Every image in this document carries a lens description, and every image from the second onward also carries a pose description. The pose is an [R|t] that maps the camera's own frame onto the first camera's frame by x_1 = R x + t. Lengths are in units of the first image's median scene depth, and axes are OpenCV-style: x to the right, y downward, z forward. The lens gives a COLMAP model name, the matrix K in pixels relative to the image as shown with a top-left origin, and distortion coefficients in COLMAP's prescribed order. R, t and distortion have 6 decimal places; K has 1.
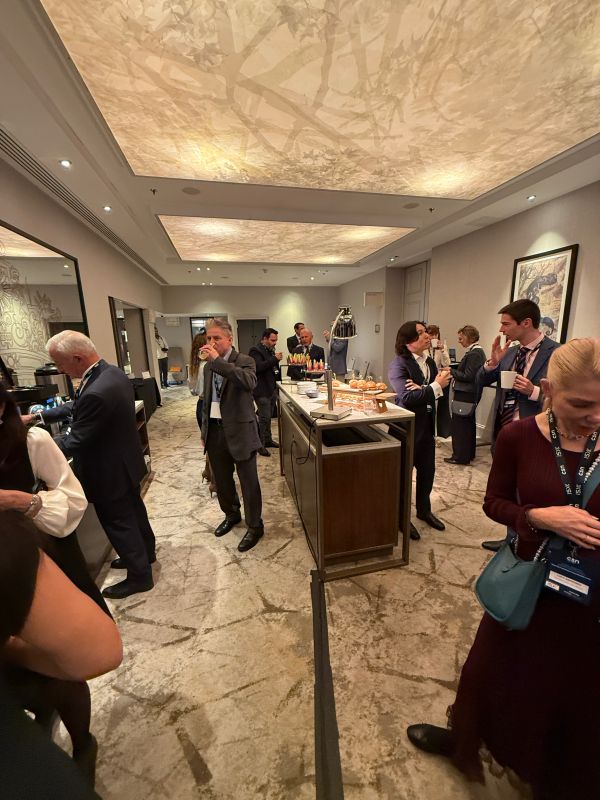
lens RADIAL K [[319.3, 0, 299.5], [0, 319.3, 398.0], [0, 0, 1]] dist [0.000567, 0.000001]
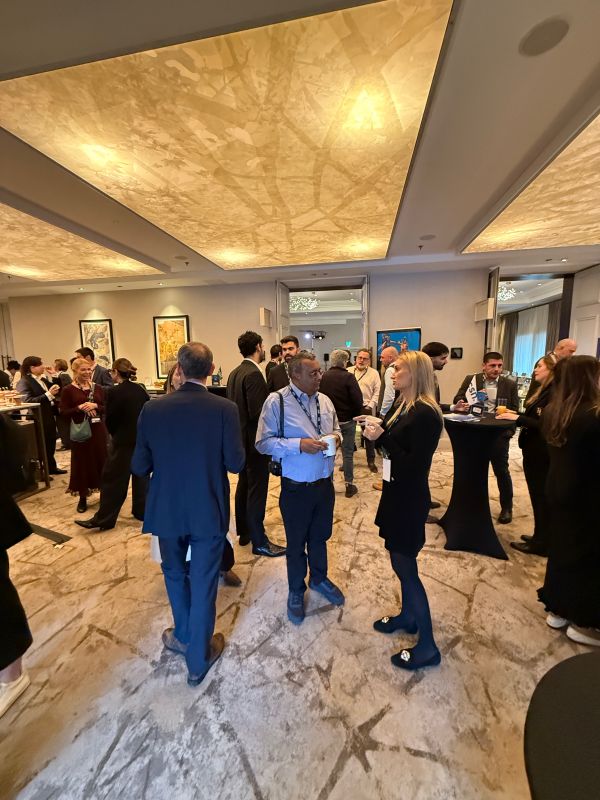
lens RADIAL K [[319.3, 0, 299.5], [0, 319.3, 398.0], [0, 0, 1]] dist [0.000567, 0.000001]
pose [[0.411004, -0.094851, 0.906686, -0.610034], [0.188446, 0.981931, 0.017299, 0.225488], [-0.891944, 0.163751, 0.421451, -1.007164]]
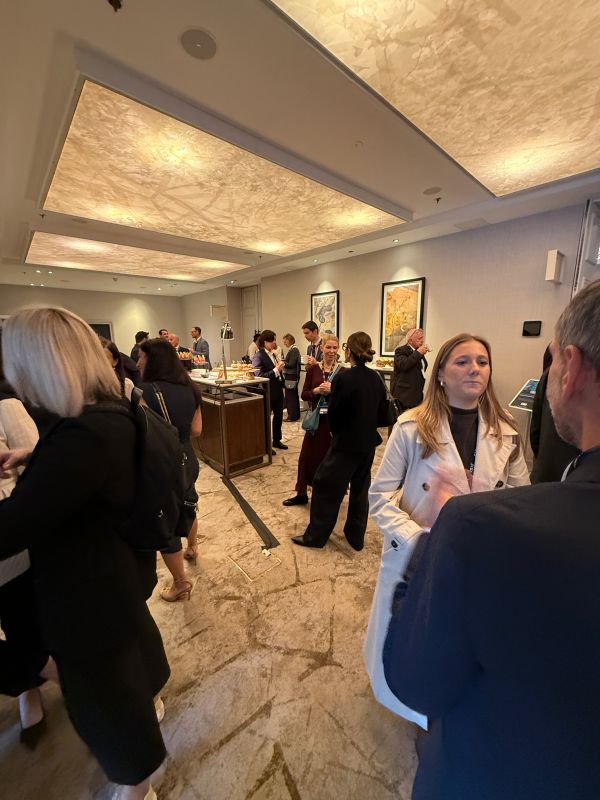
lens RADIAL K [[319.3, 0, 299.5], [0, 319.3, 398.0], [0, 0, 1]] dist [0.000567, 0.000001]
pose [[0.872201, -0.079072, 0.482715, -0.333044], [0.088826, 0.996044, 0.002661, 0.138576], [-0.481016, 0.040557, 0.875773, -0.612783]]
